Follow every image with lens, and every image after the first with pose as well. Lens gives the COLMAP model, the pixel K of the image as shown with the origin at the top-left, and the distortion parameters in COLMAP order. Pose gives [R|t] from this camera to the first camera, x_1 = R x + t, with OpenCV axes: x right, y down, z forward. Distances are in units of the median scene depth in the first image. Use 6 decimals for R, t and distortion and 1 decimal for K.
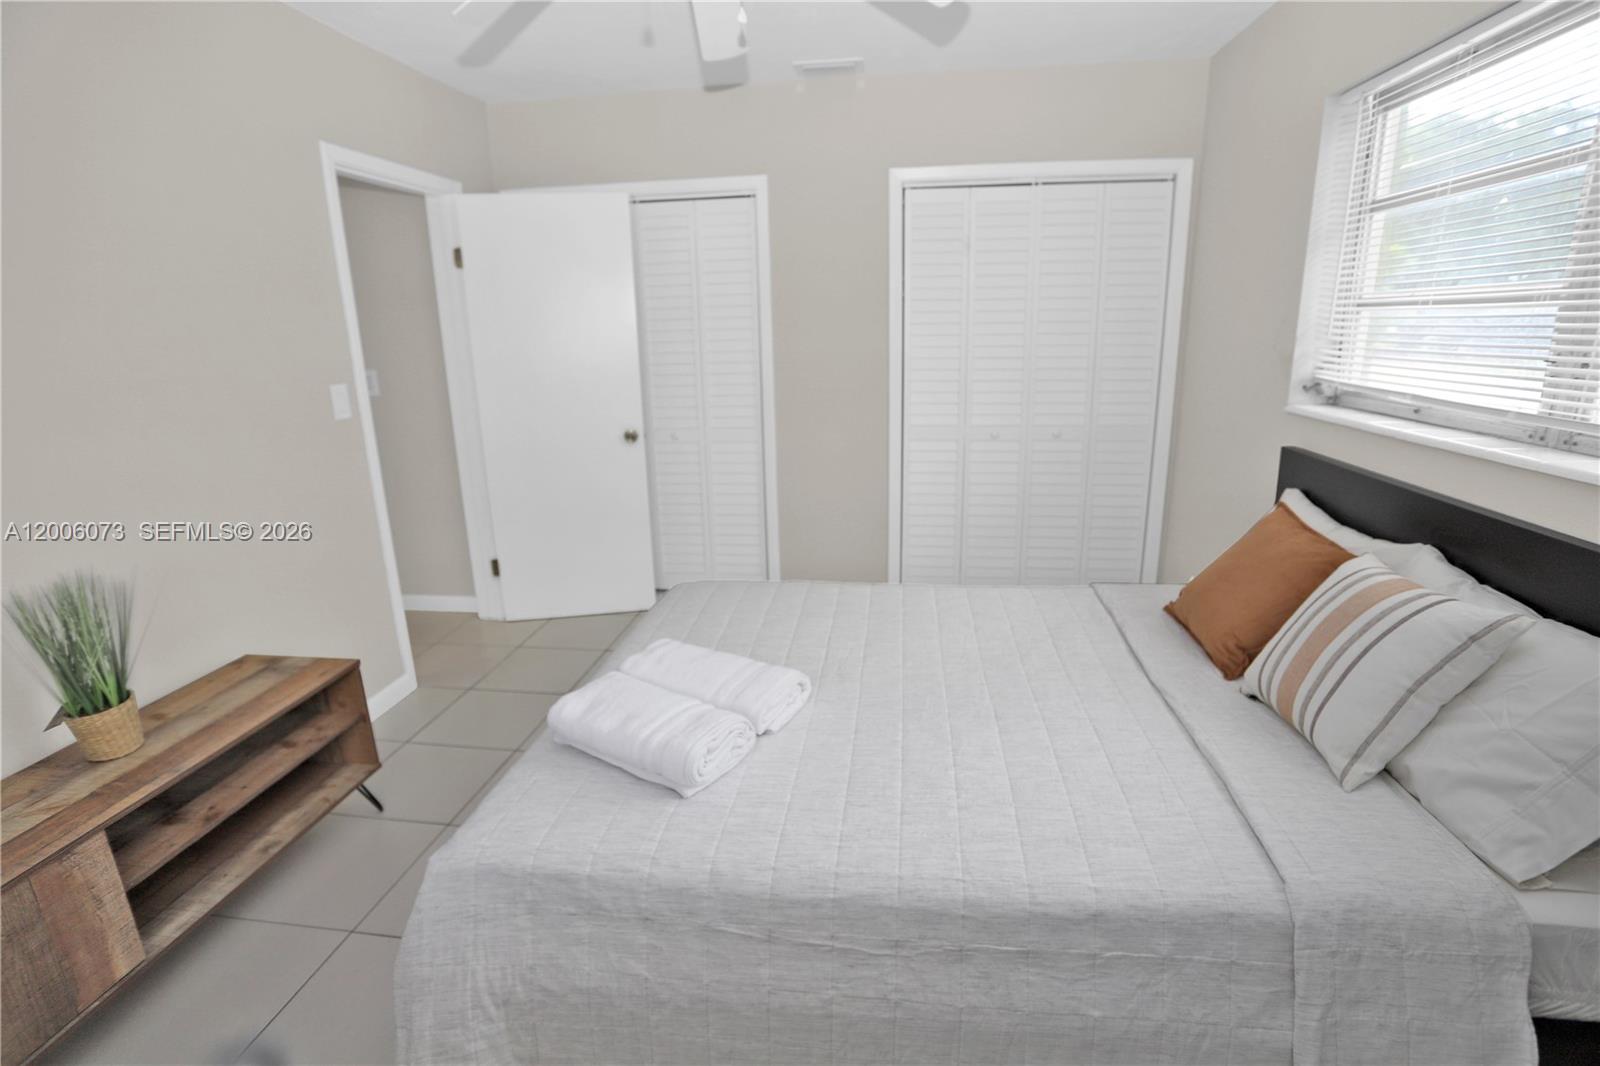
lens RADIAL K [[774.4, 0, 796.9], [0, 774.4, 516.3], [0, 0, 1]] dist [-0.075665, 0.025309]
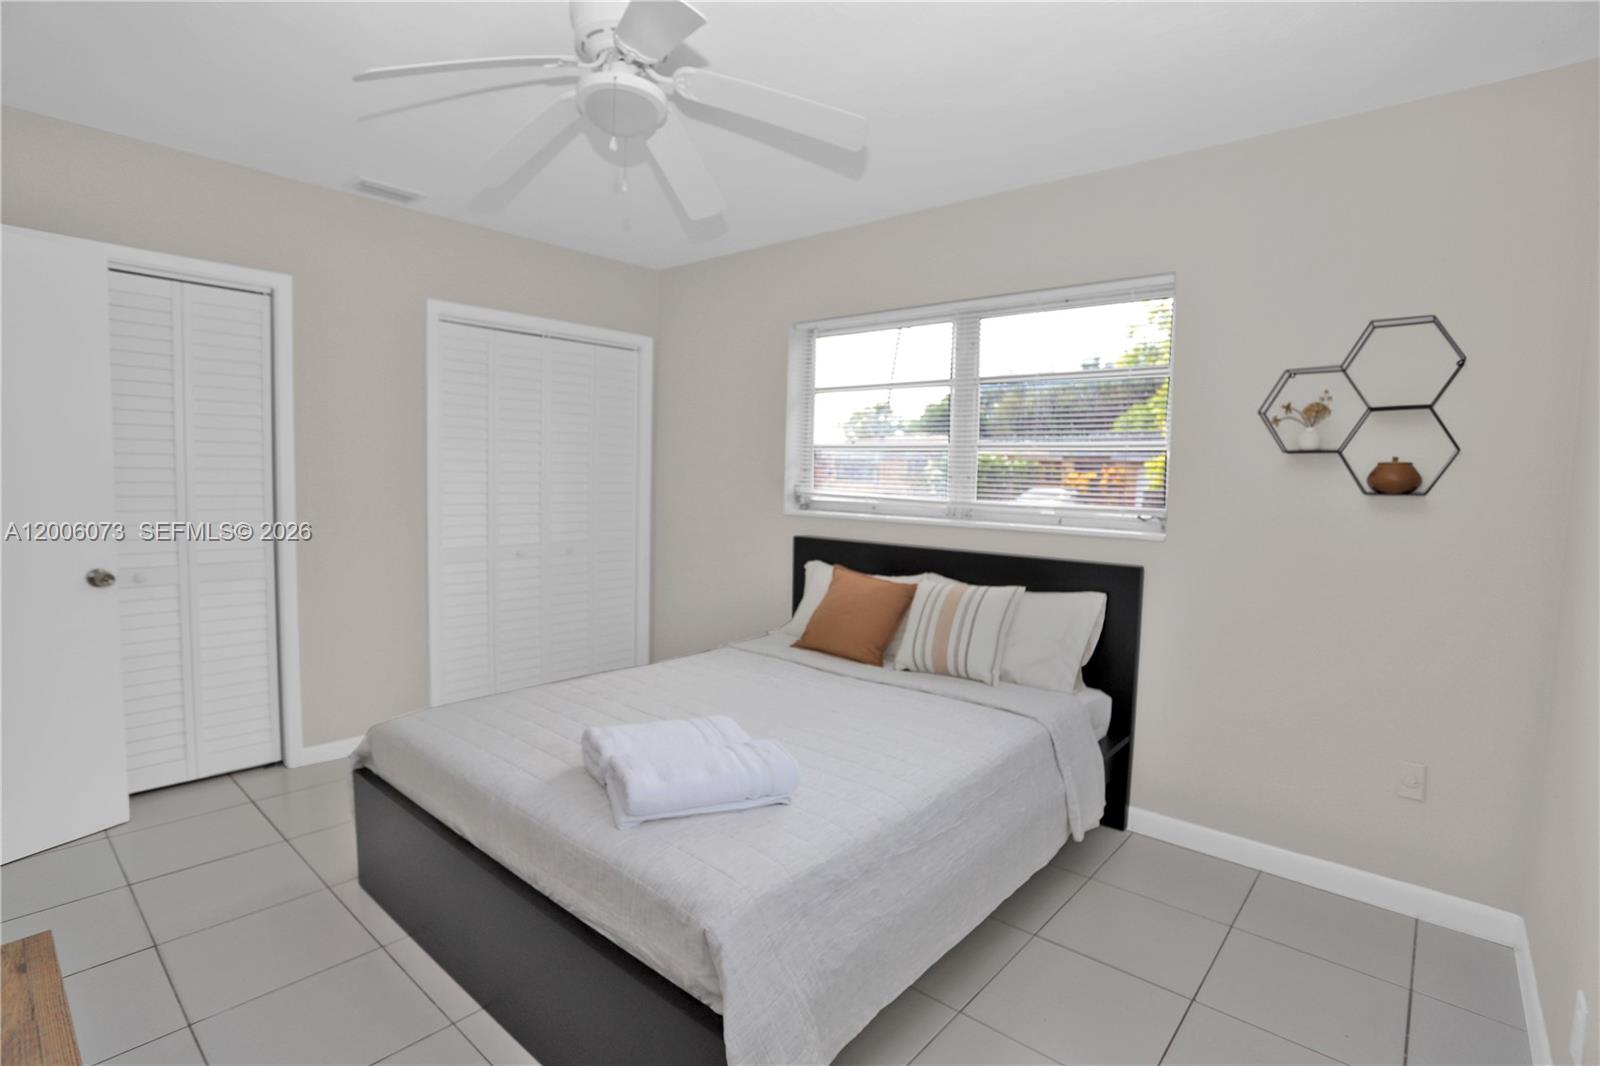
lens RADIAL K [[774.4, 0, 796.9], [0, 774.4, 516.3], [0, 0, 1]] dist [-0.075665, 0.025309]
pose [[0.550032, -0.009724, 0.835087, -0.905900], [0.168108, 0.980754, -0.099304, 0.033882], [-0.818049, 0.195006, 0.541081, 0.190820]]
